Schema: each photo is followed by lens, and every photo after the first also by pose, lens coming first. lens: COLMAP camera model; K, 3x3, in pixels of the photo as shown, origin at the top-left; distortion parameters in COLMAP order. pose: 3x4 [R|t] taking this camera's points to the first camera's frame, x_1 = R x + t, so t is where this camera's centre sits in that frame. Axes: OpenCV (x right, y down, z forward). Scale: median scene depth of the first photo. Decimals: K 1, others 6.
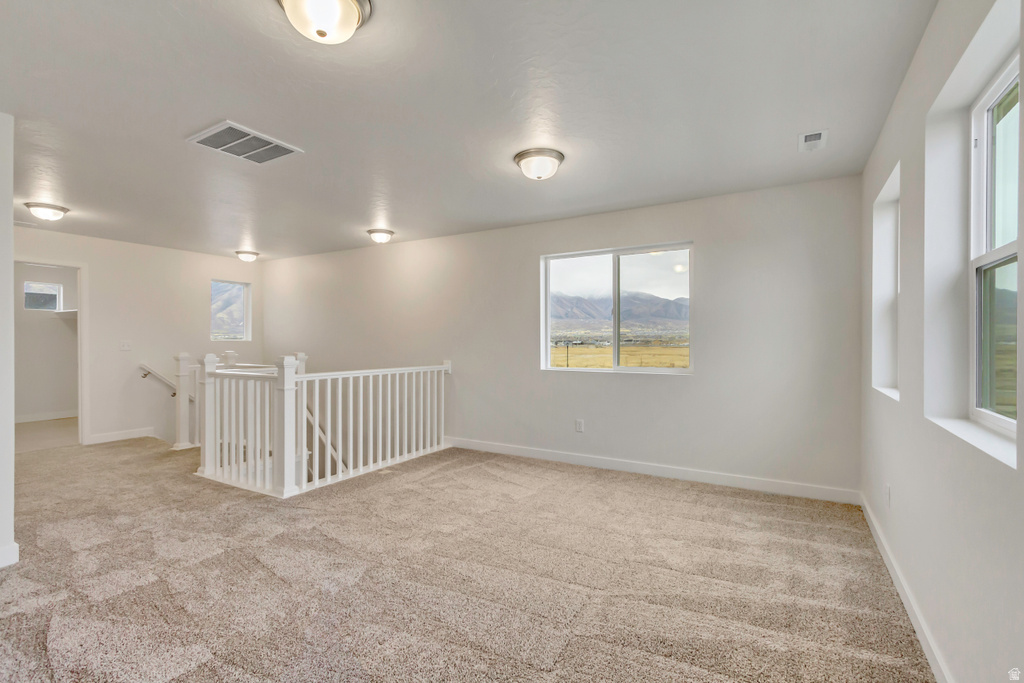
lens RADIAL K [[471.3, 0, 512.0], [0, 471.3, 341.5], [0, 0, 1]] dist [0.006447, -0.001082]
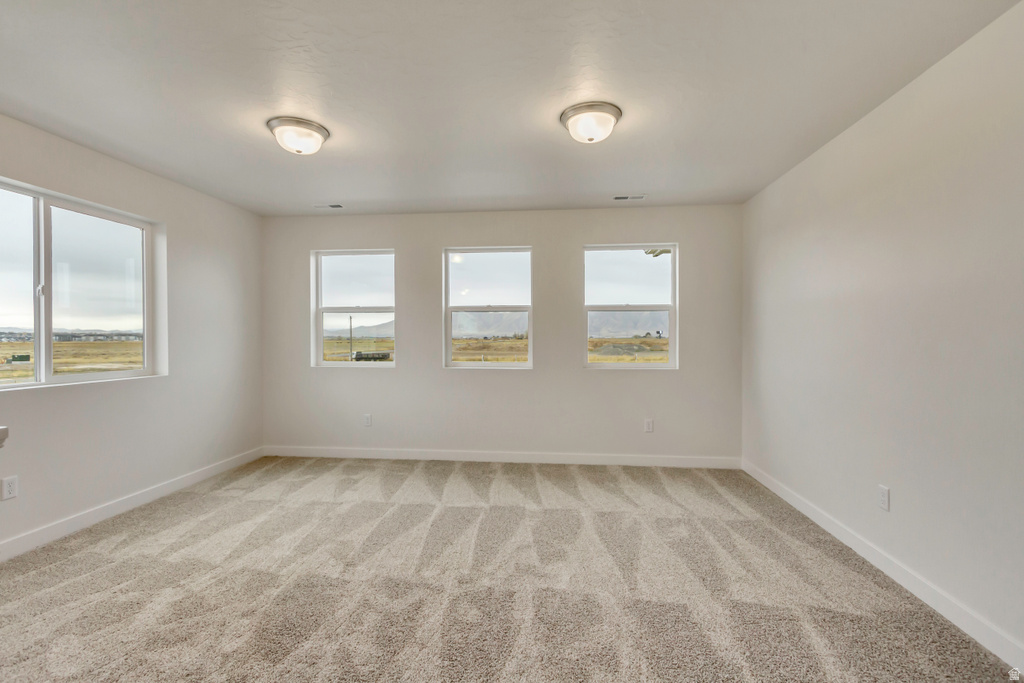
lens RADIAL K [[471.3, 0, 512.0], [0, 471.3, 341.5], [0, 0, 1]] dist [0.006447, -0.001082]
pose [[-0.407747, -0.010111, 0.913039, -0.753586], [0.005368, 0.999895, 0.013471, -0.002582], [-0.913079, 0.010394, -0.407649, 0.828291]]
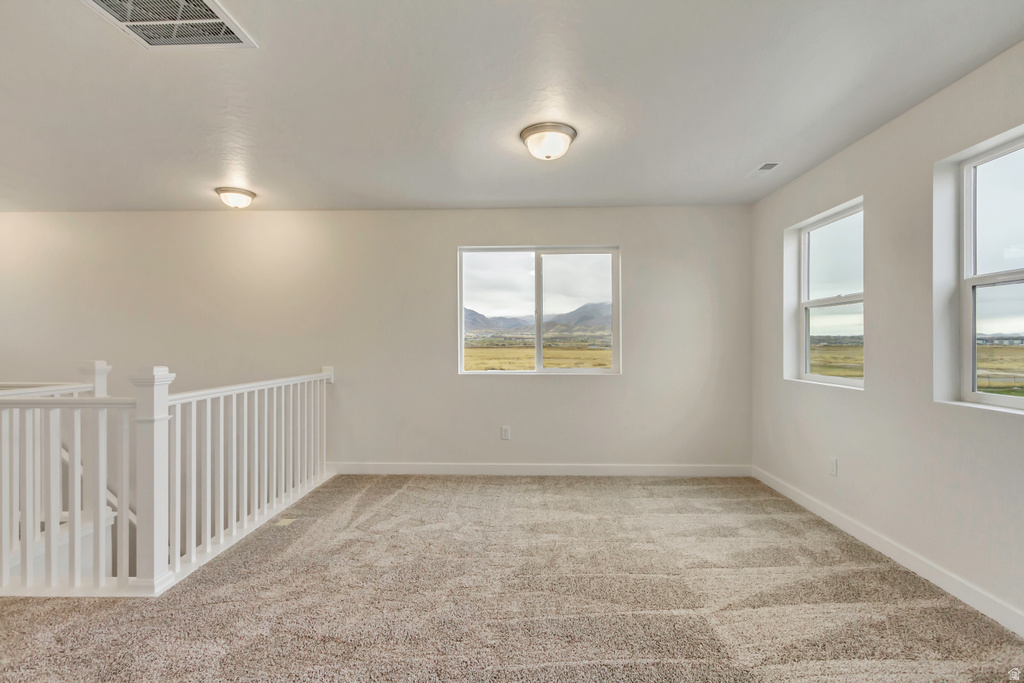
lens RADIAL K [[471.3, 0, 512.0], [0, 471.3, 341.5], [0, 0, 1]] dist [0.006447, -0.001082]
pose [[0.875593, -0.001138, 0.483048, -0.358014], [0.002089, 0.999997, -0.001429, -0.000435], [-0.483045, 0.002260, 0.875593, 0.217595]]
